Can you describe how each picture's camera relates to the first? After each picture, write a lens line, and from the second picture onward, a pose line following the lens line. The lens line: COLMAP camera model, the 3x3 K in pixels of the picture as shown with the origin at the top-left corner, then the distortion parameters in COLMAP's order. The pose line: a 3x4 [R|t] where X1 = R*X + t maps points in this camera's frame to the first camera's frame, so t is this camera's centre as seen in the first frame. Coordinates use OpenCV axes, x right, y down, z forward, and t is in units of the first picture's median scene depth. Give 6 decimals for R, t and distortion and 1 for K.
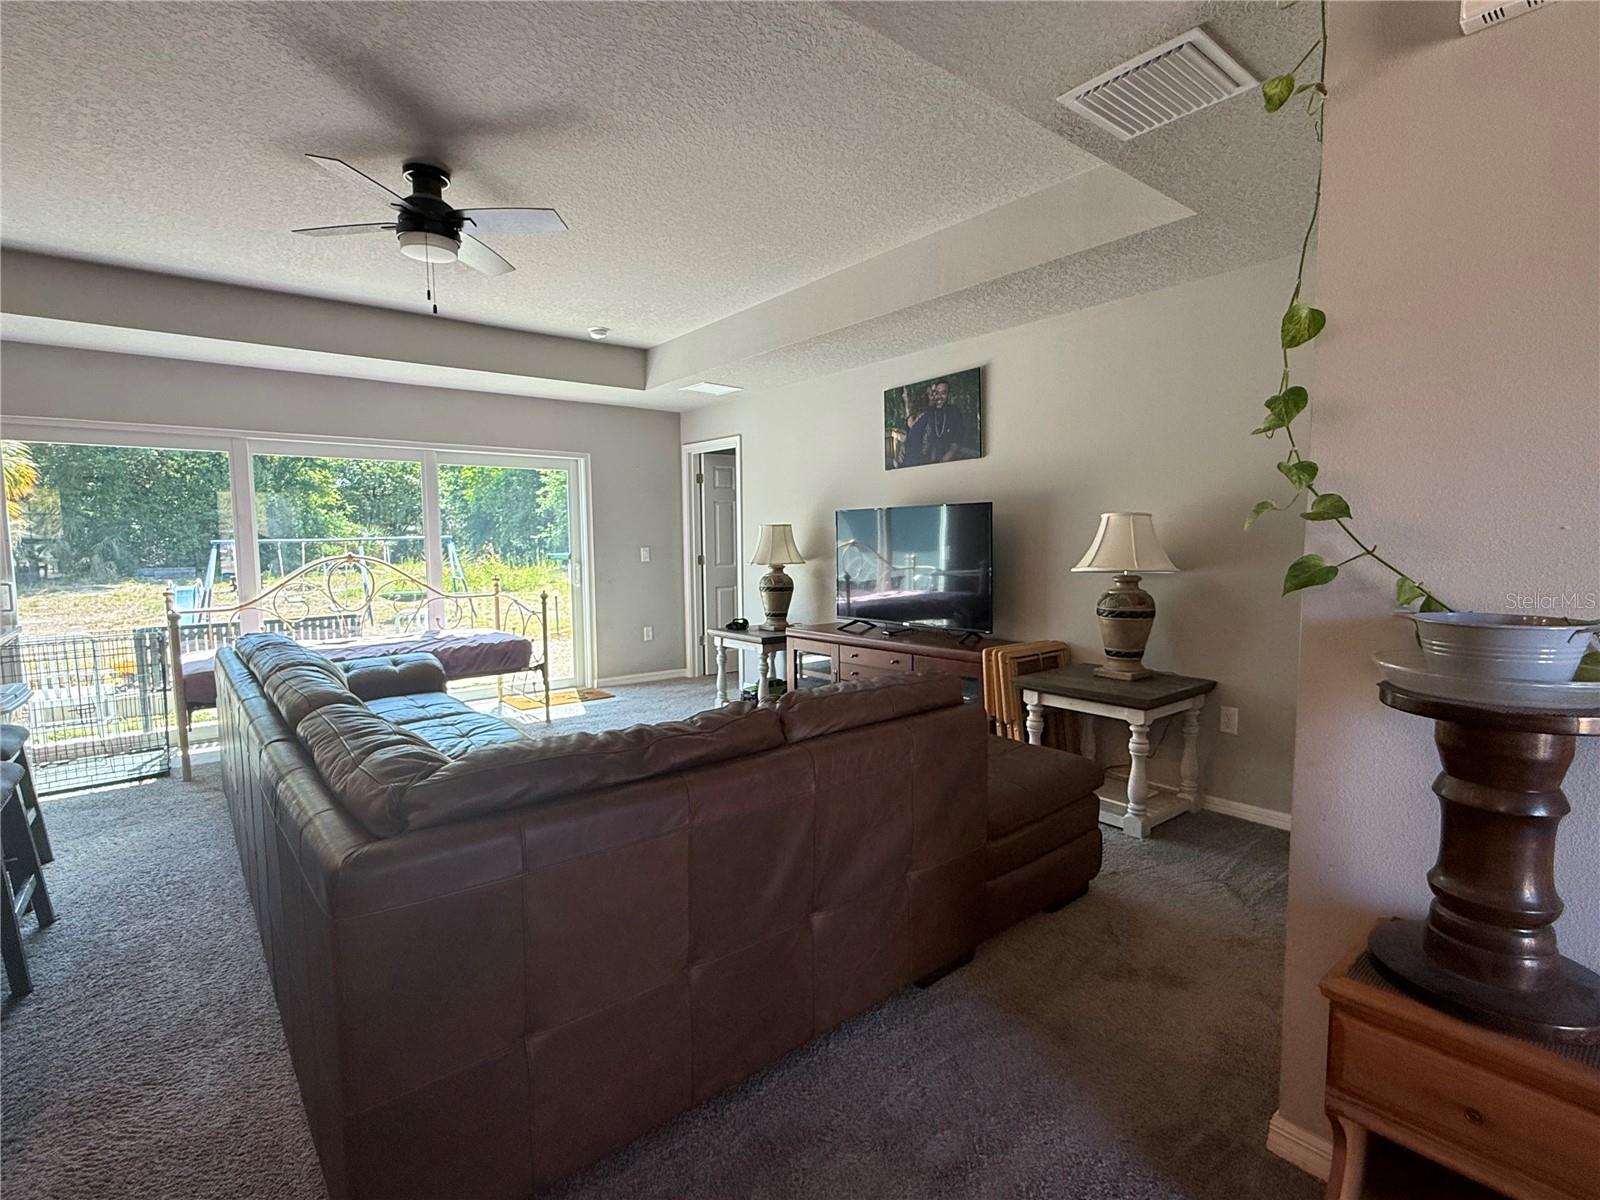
lens RADIAL K [[773.5, 0, 800.0], [0, 773.5, 600.0], [0, 0, 1]] dist [0.001366, 0.000315]
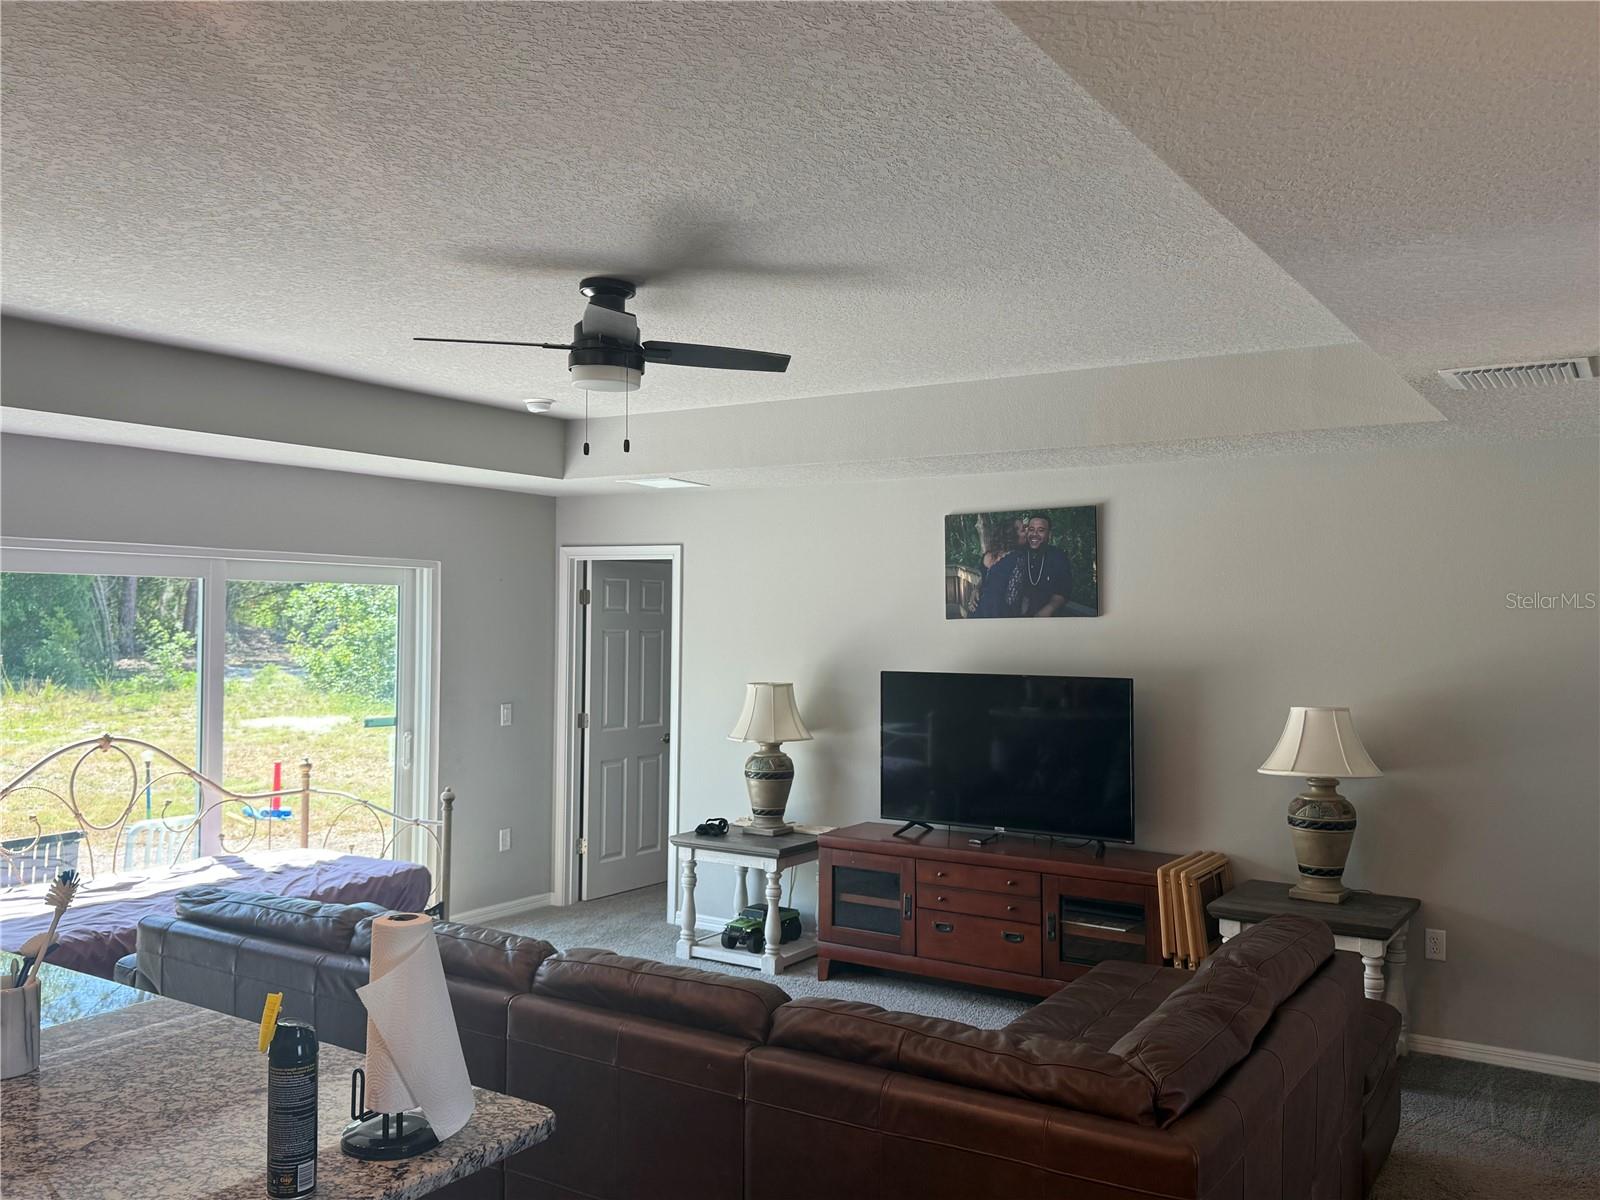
lens RADIAL K [[1342.0, 0, 800.0], [0, 1342.0, 600.0], [0, 0, 1]] dist [0.101887, -0.126793]
pose [[0.950400, 0.021485, 0.310286, -0.451007], [0.007199, 0.995824, -0.091005, -0.071370], [-0.310946, 0.088724, 0.946277, -0.203581]]
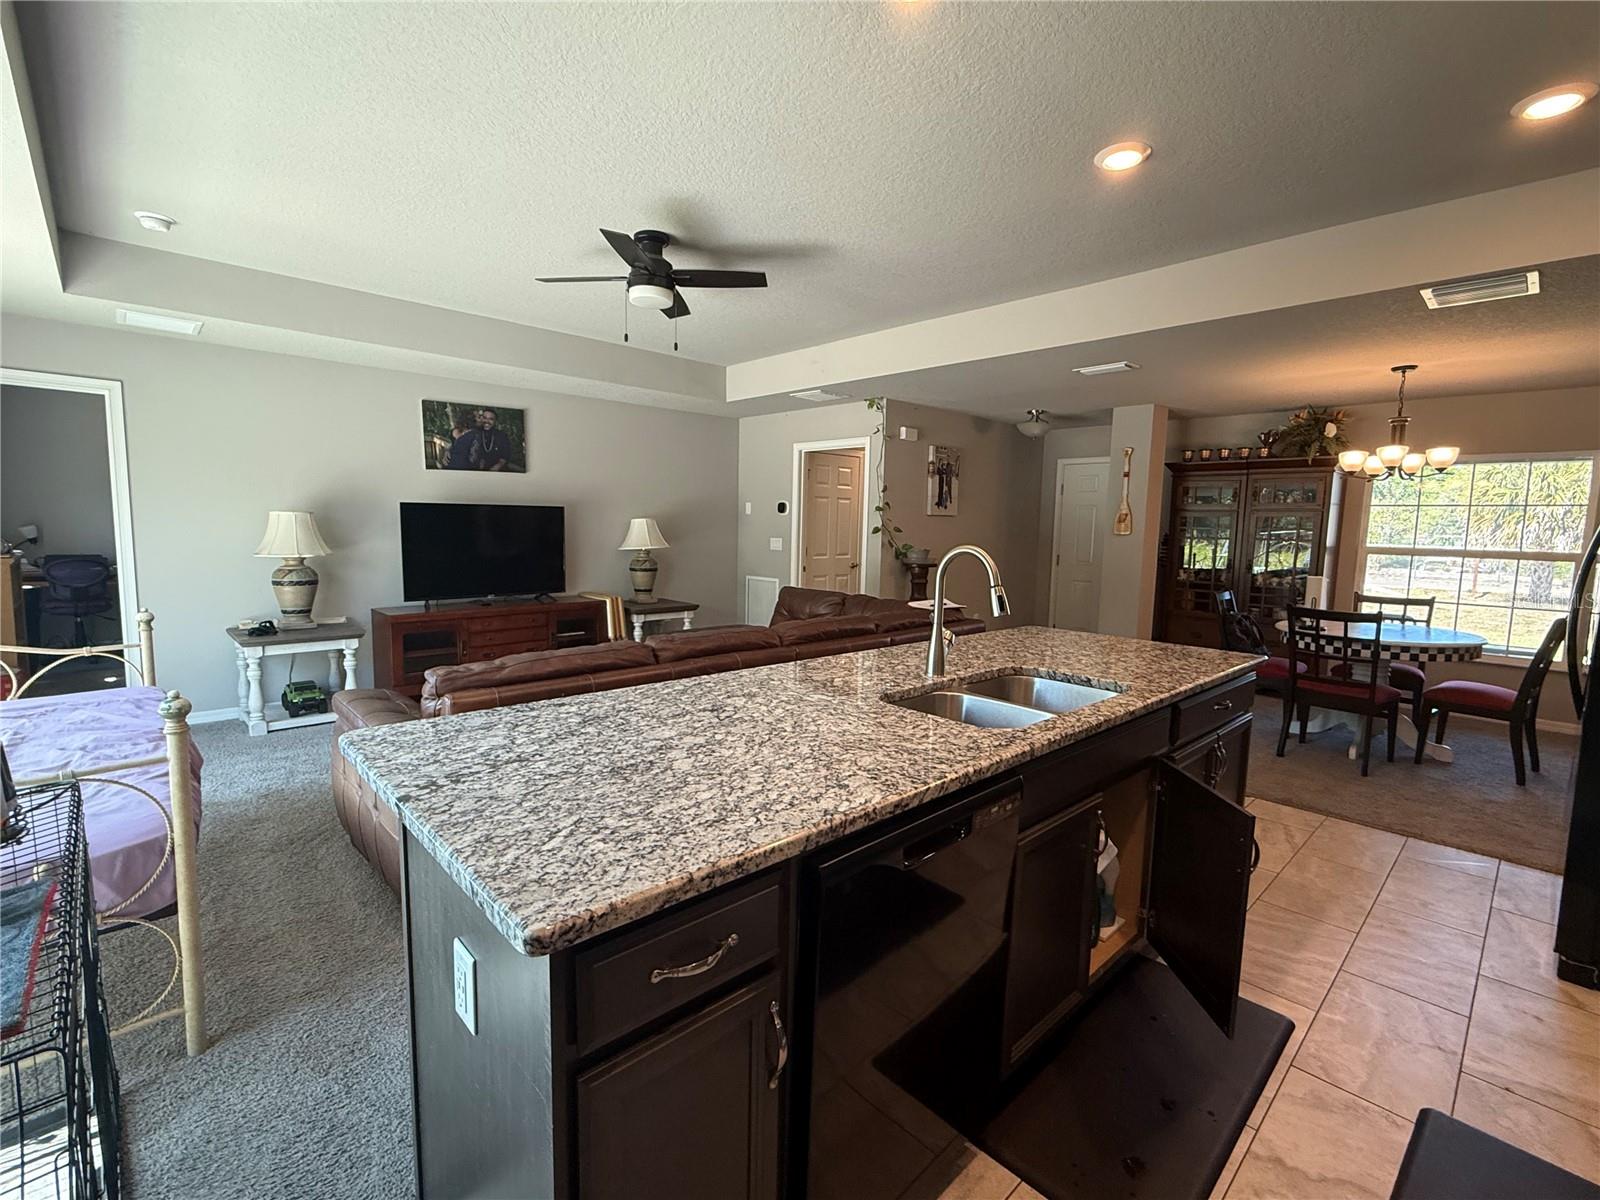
lens RADIAL K [[716.2, 0, 800.0], [0, 716.2, 600.0], [0, 0, 1]] dist [-0.000074, -0.000155]
pose [[-0.085220, -0.100950, 0.991235, -1.068211], [0.060840, 0.992470, 0.106307, -0.055418], [-0.994503, 0.069366, -0.078437, 0.565638]]
